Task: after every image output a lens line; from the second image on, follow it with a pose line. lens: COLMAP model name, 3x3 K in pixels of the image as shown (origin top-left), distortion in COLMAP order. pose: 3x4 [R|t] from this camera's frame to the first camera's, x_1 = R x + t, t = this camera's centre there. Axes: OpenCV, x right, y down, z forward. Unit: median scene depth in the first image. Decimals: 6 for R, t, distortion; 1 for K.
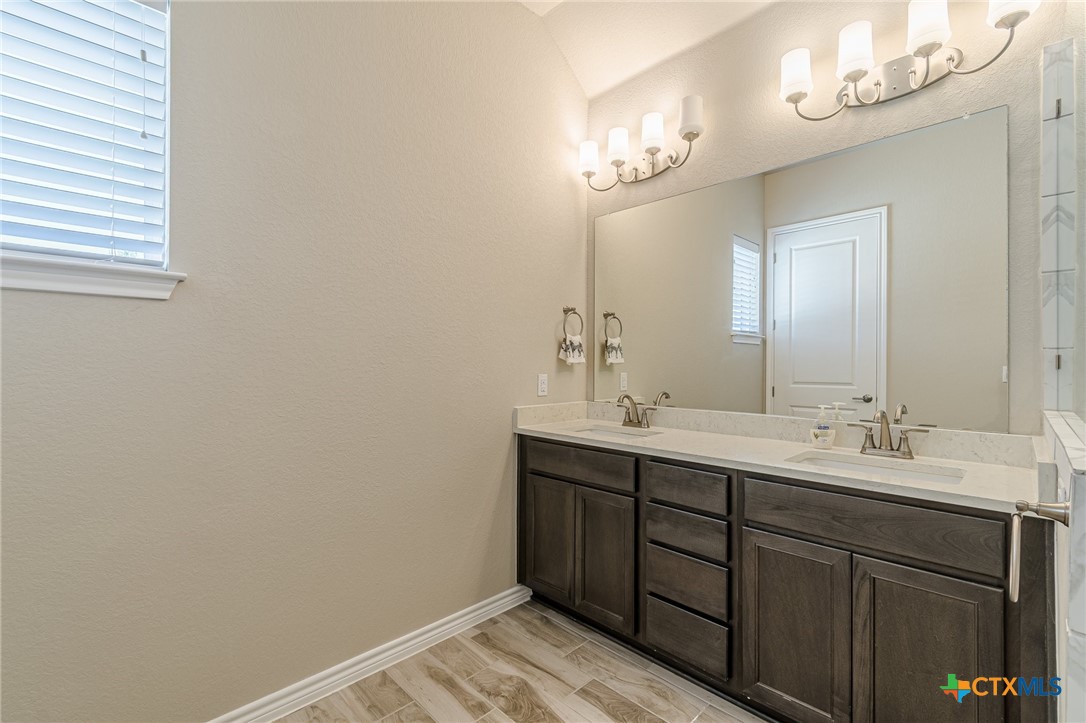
lens RADIAL K [[481.3, 0, 544.5], [0, 481.3, 356.6], [0, 0, 1]] dist [0.001834, -0.000657]
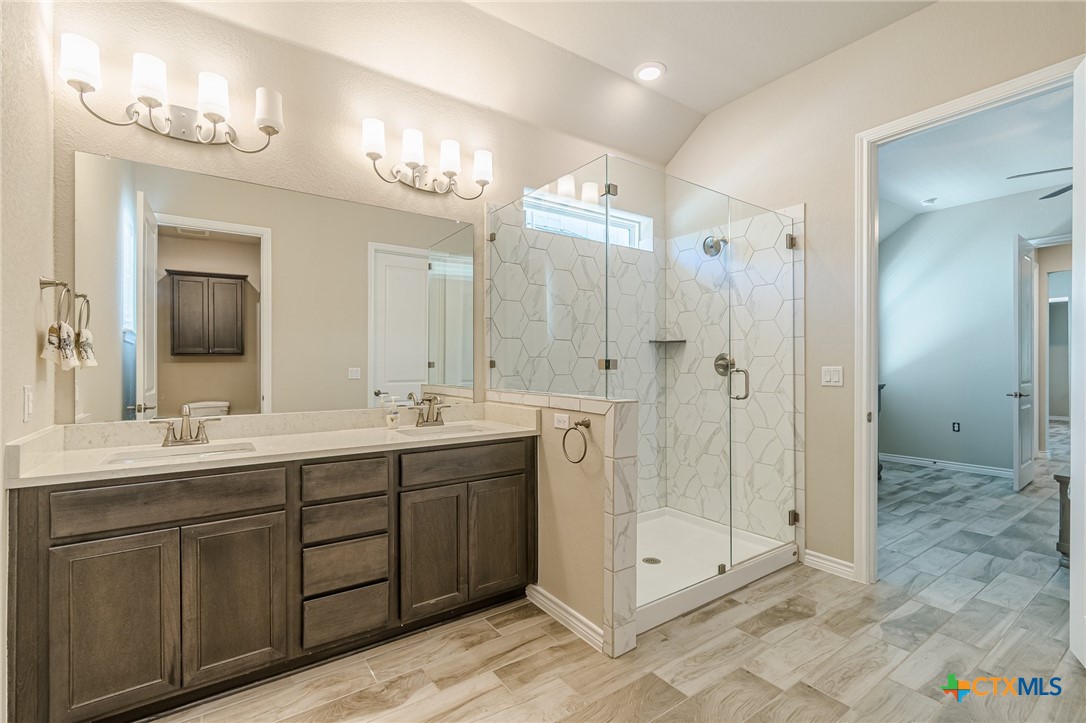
lens RADIAL K [[492.7, 0, 542.7], [0, 492.7, 358.7], [0, 0, 1]] dist [0.000564, -0.000301]
pose [[0.157532, 0.009284, 0.987470, -0.699540], [-0.010562, 0.999914, -0.007716, 0.001512], [-0.987457, -0.009214, 0.157616, 0.362837]]
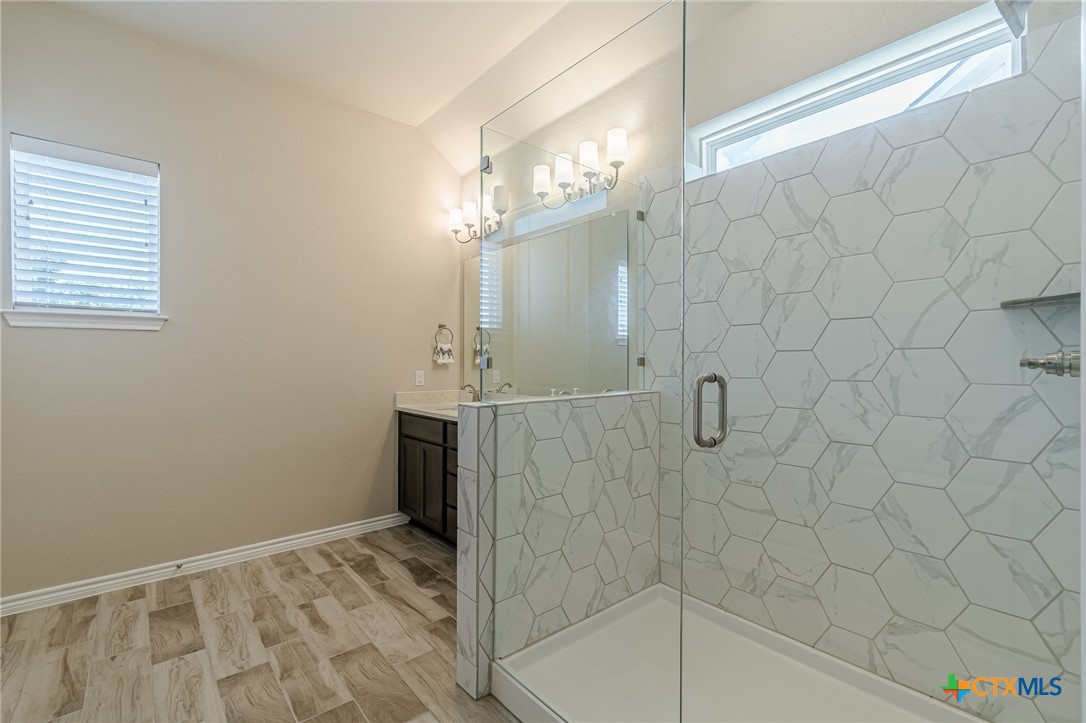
lens RADIAL K [[481.3, 0, 544.5], [0, 481.3, 356.6], [0, 0, 1]] dist [0.001834, -0.000657]
pose [[0.997319, -0.005073, -0.073006, 0.657884], [0.005197, 0.999985, 0.001497, -0.009145], [0.072997, -0.001873, 0.997330, -0.589340]]
